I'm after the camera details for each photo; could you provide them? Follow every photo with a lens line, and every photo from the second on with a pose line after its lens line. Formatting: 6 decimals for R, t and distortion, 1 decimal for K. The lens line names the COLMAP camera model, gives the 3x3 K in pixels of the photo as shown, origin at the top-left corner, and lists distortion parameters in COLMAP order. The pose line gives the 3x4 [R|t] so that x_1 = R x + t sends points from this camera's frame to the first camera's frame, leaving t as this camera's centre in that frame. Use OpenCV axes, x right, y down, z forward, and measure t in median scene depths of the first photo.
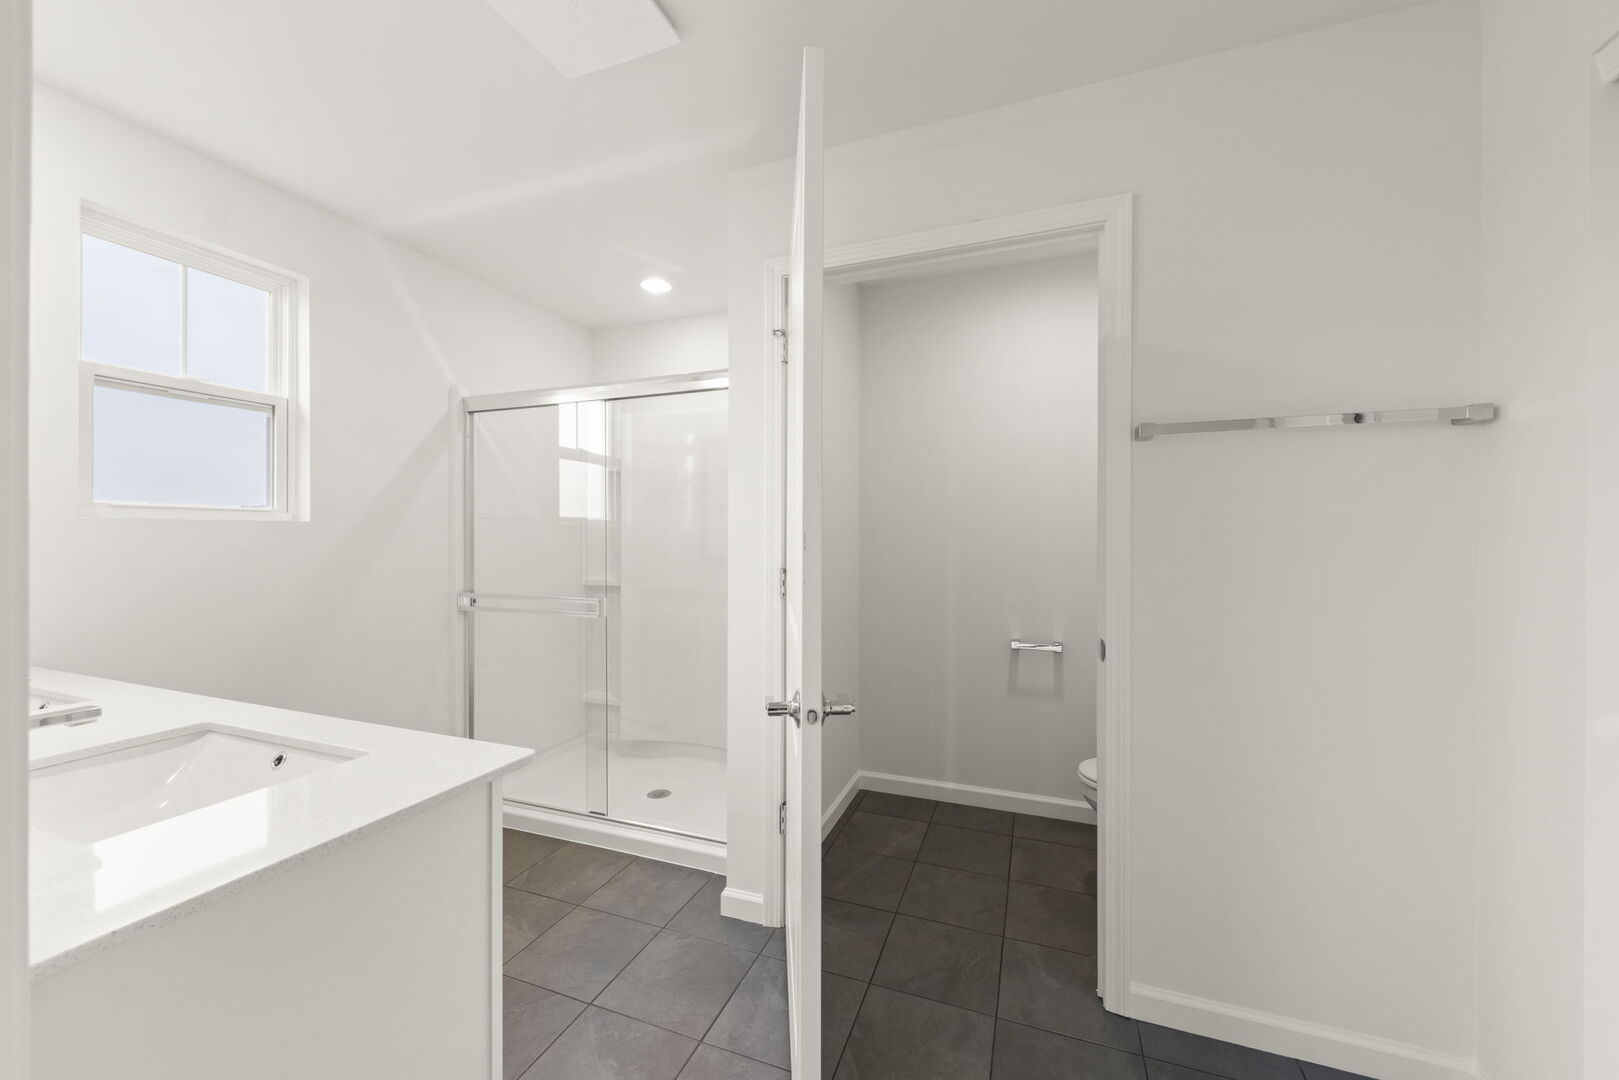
lens RADIAL K [[641.7, 0, 804.1], [0, 641.7, 538.3], [0, 0, 1]] dist [-0.003546, -0.000284]
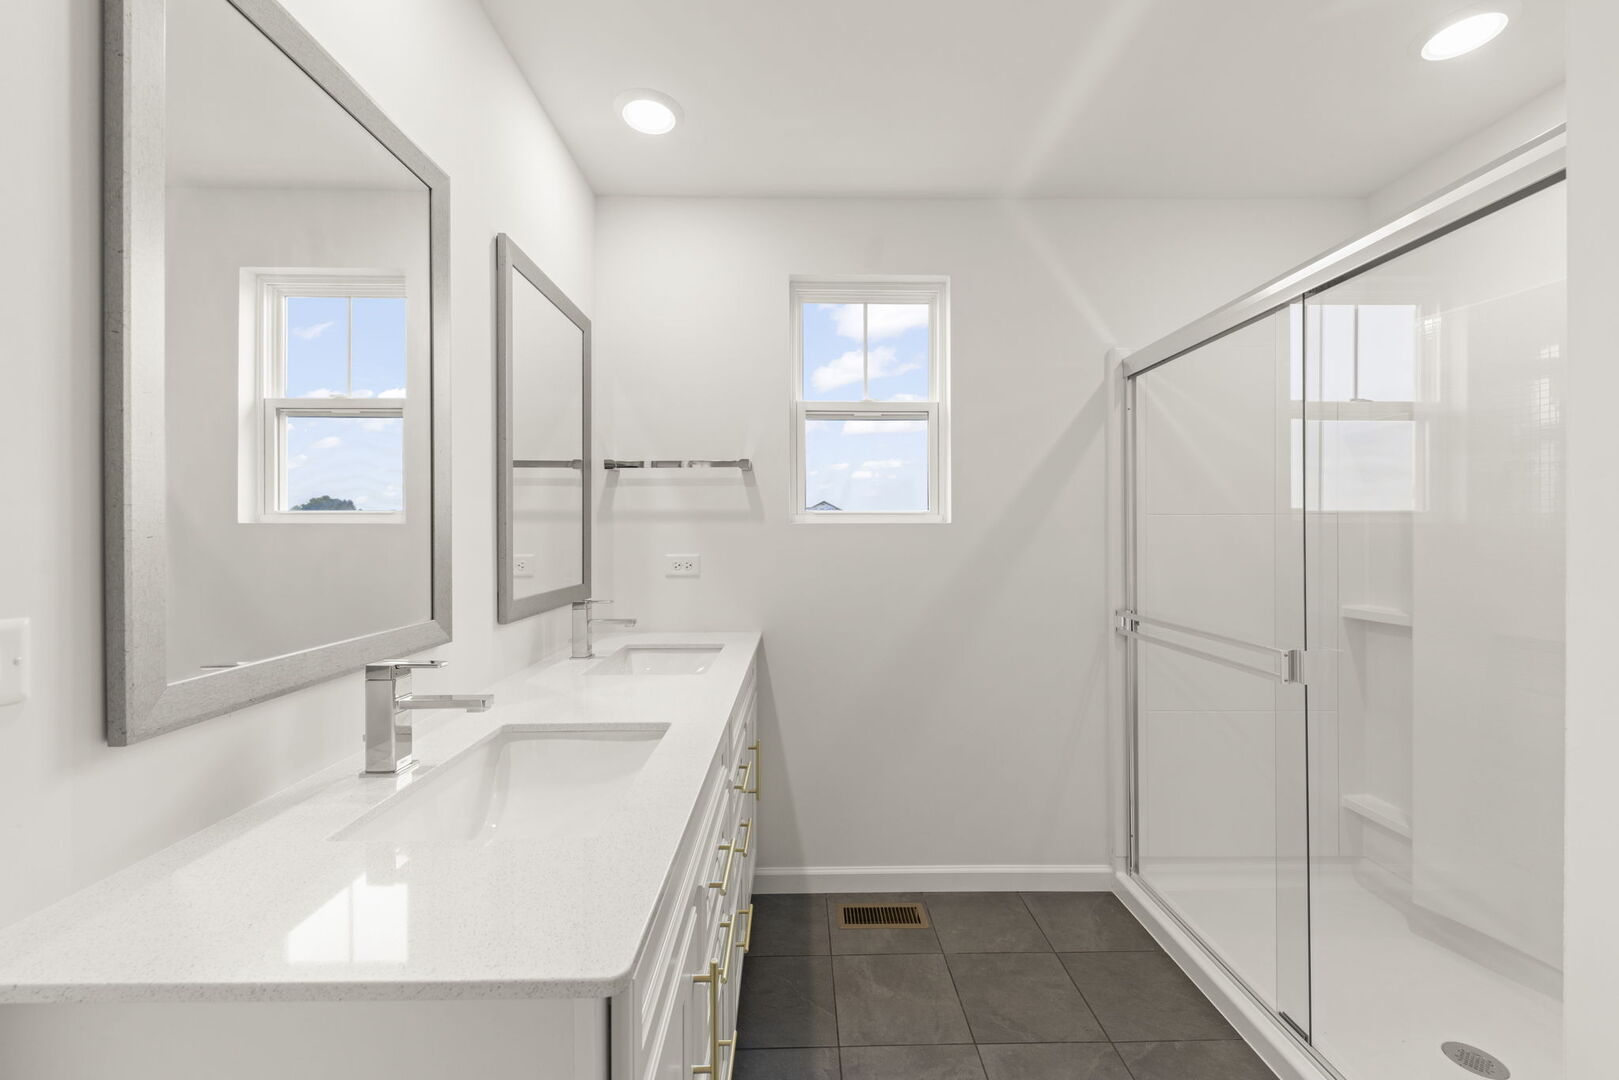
lens RADIAL K [[641.7, 0, 810.8], [0, 641.7, 532.2], [0, 0, 1]] dist [-0.003546, -0.000284]
pose [[0.369529, -0.007224, -0.929191, 0.047937], [-0.000123, 0.999969, -0.007823, -0.004747], [0.929219, 0.003005, 0.369516, 0.364600]]
